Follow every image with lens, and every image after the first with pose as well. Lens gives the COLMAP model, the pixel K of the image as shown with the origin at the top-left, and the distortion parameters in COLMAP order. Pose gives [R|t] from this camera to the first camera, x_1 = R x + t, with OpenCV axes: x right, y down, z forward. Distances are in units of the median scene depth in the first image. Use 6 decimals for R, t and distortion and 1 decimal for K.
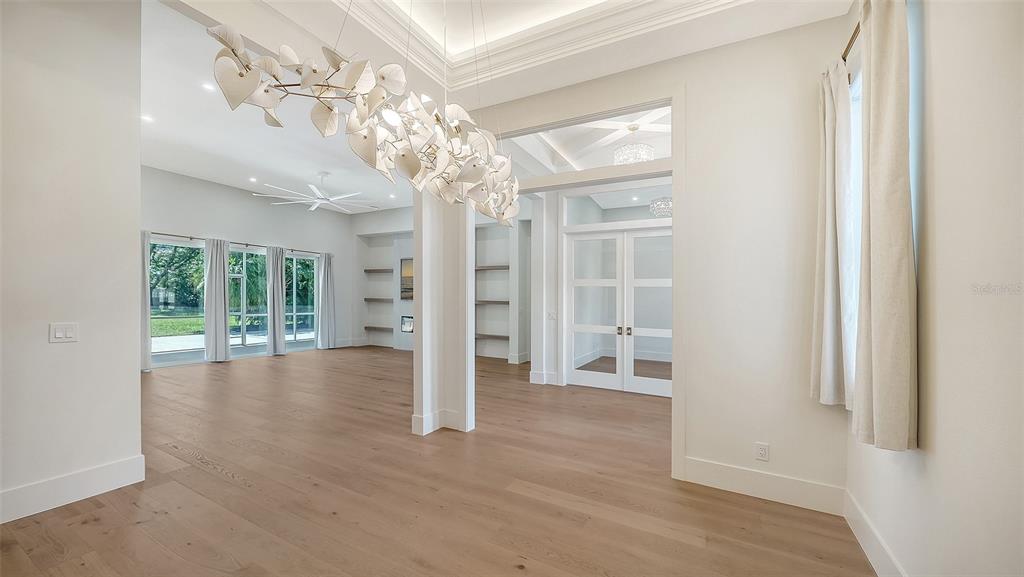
lens RADIAL K [[390.1, 0, 513.0], [0, 390.1, 303.5], [0, 0, 1]] dist [-0.000727, -0.000210]
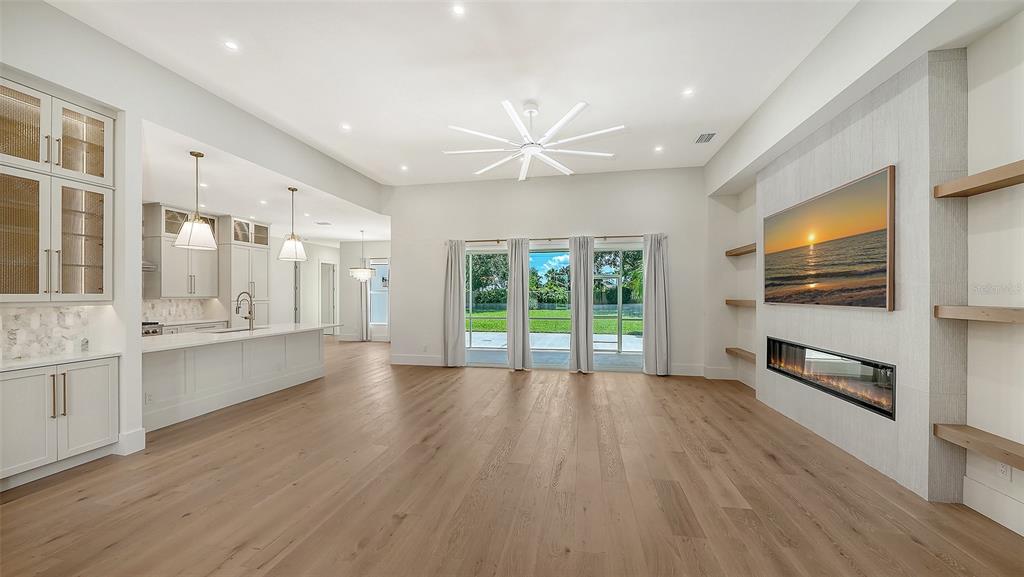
lens RADIAL K [[359.3, 0, 512.1], [0, 359.3, 296.3], [0, 0, 1]] dist [0.001872, -0.000490]
pose [[0.289208, -0.015512, -0.957141, 0.052449], [-0.005277, 0.999828, -0.017798, -0.008134], [0.957252, 0.010198, 0.289076, 0.577853]]
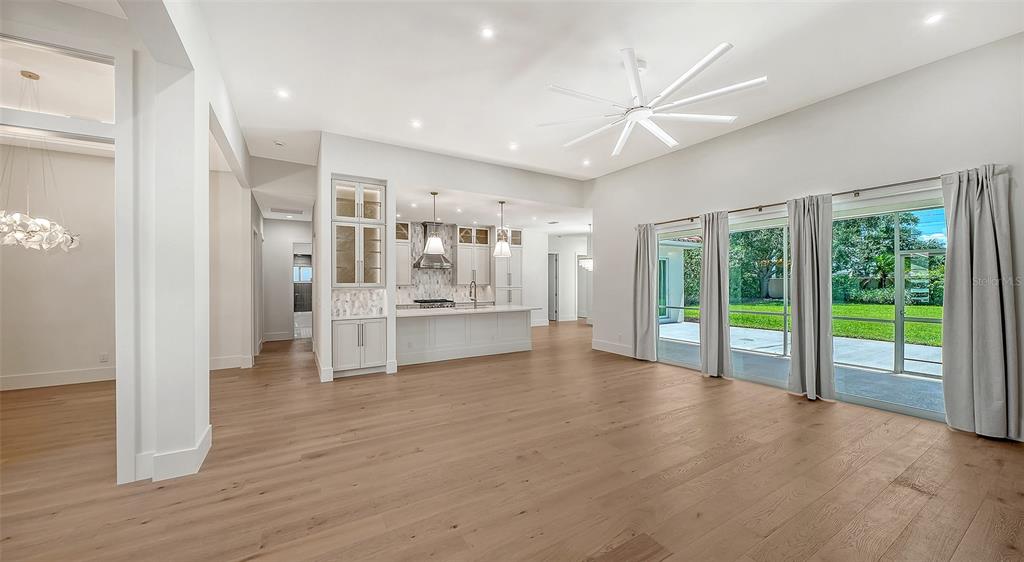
lens RADIAL K [[360.6, 0, 511.1], [0, 360.6, 283.8], [0, 0, 1]] dist [0.000751, -0.001897]
pose [[-0.514990, -0.016832, -0.857031, 0.034488], [-0.017909, 0.999800, -0.008874, -0.011306], [0.857009, 0.010778, -0.515188, 0.804329]]
